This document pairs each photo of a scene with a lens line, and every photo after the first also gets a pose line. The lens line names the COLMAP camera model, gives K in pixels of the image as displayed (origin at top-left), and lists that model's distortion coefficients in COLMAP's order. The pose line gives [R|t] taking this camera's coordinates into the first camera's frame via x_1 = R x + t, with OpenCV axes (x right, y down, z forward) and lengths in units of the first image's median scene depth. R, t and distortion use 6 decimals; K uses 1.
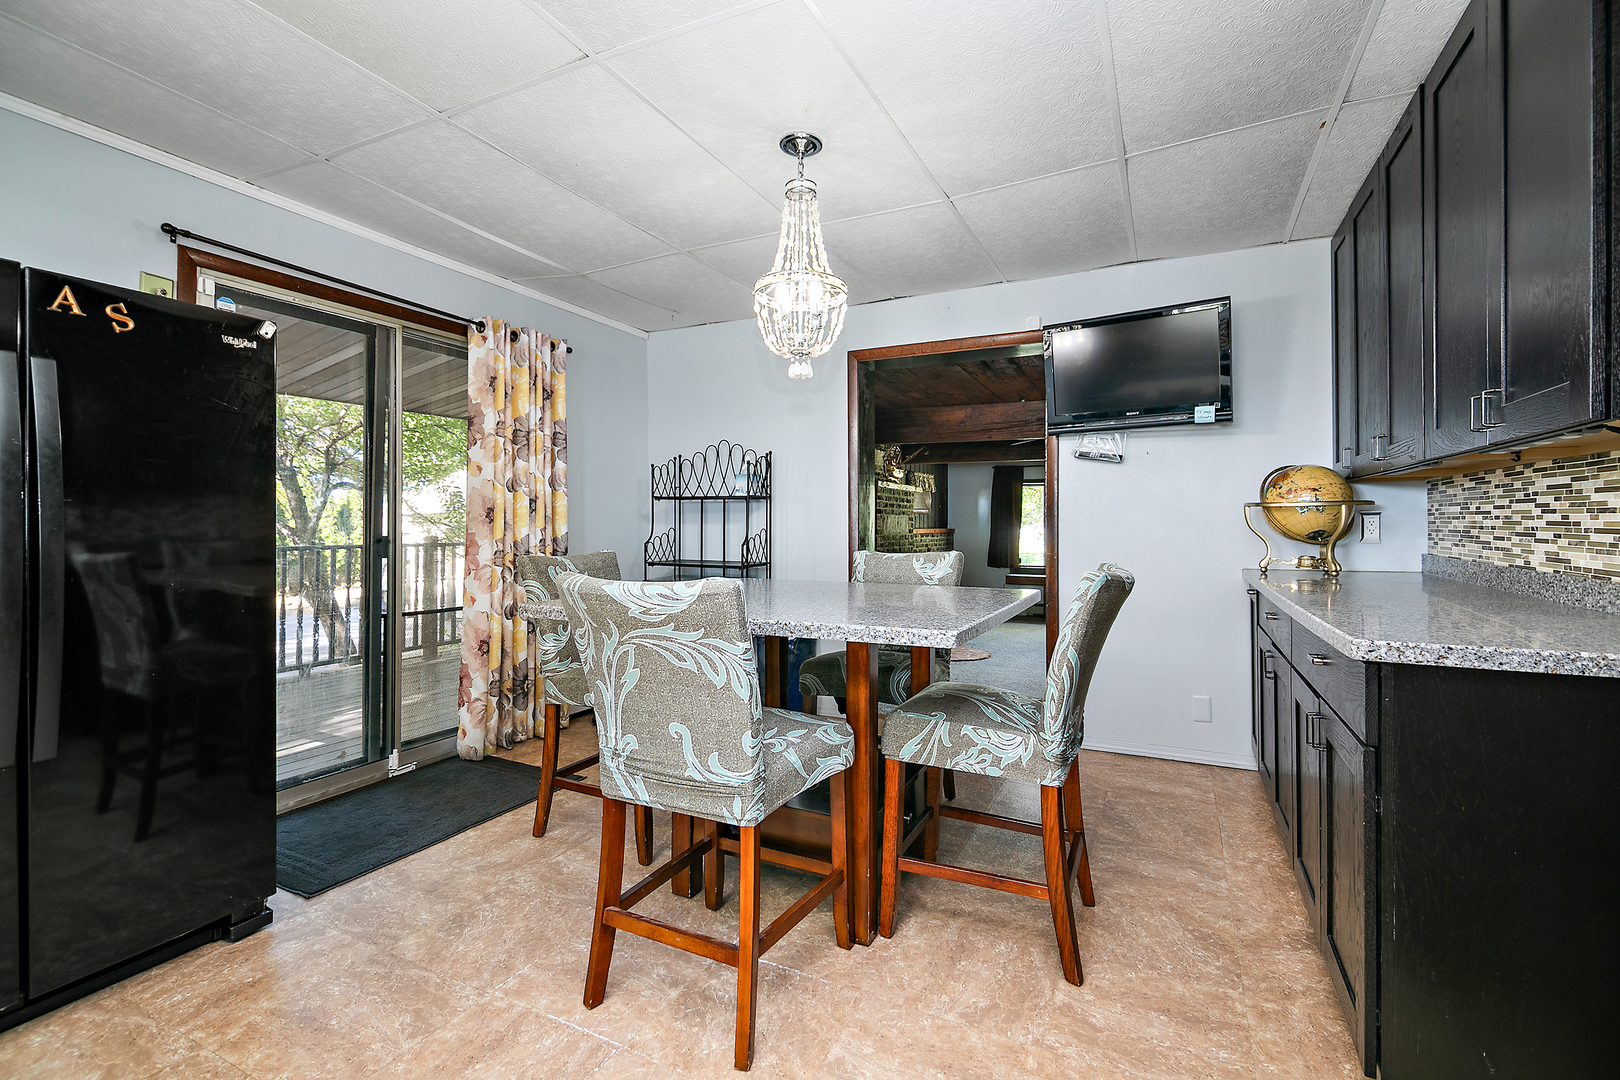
lens RADIAL K [[744.7, 0, 812.2], [0, 744.7, 525.2], [0, 0, 1]] dist [0.012455, -0.001315]
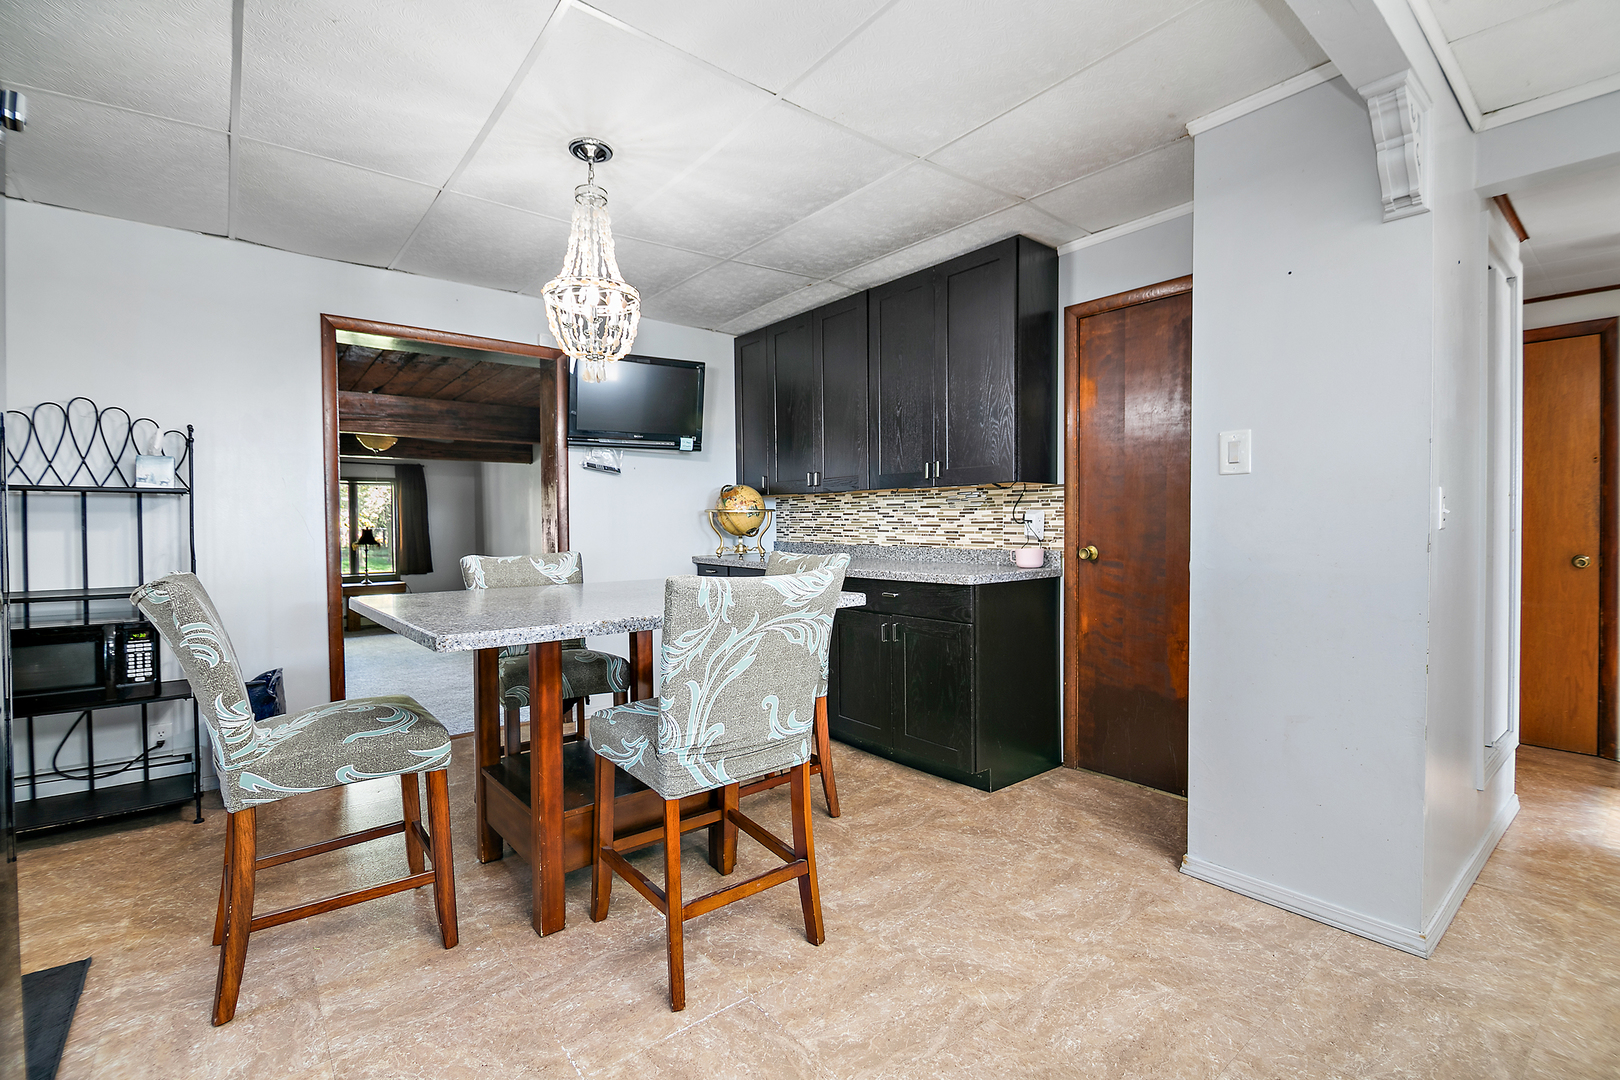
lens RADIAL K [[744.7, 0, 817.1], [0, 744.7, 537.4], [0, 0, 1]] dist [0.012455, -0.001315]
pose [[0.397187, -0.022839, 0.917453, -0.835393], [0.010671, 0.999738, 0.020268, -0.004035], [-0.917676, 0.001741, 0.397327, 0.320087]]
